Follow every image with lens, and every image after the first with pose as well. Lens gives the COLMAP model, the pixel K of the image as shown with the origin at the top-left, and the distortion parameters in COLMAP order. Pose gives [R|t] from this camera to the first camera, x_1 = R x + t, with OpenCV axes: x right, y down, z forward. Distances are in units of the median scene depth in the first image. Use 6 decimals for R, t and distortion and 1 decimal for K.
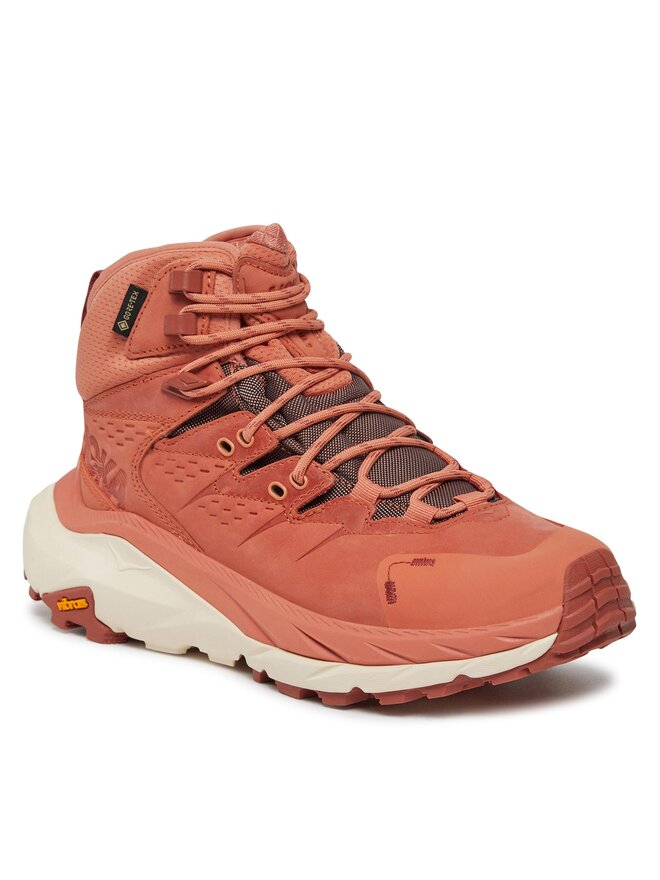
lens RADIAL K [[3025.3, 0, 330.0], [0, 3025.3, 440.0], [0, 0, 1]] dist [-0.344714, 0.597728]
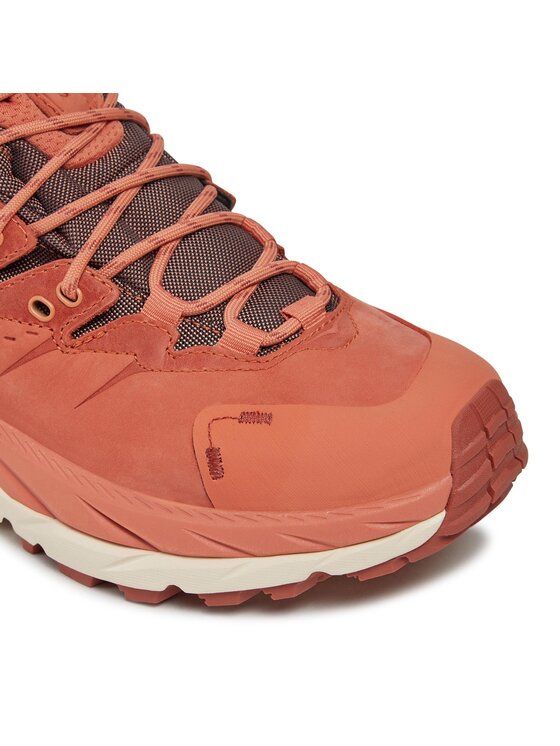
lens RADIAL K [[2564.6, 0, 280.0], [0, 2564.6, 373.0], [0, 0, 1]] dist [-0.344714, 0.597728]
pose [[0.988080, -0.072724, 0.135679, -0.045729], [0.038905, 0.970734, 0.236985, -0.114115], [-0.148943, -0.228882, 0.961992, 0.385750]]
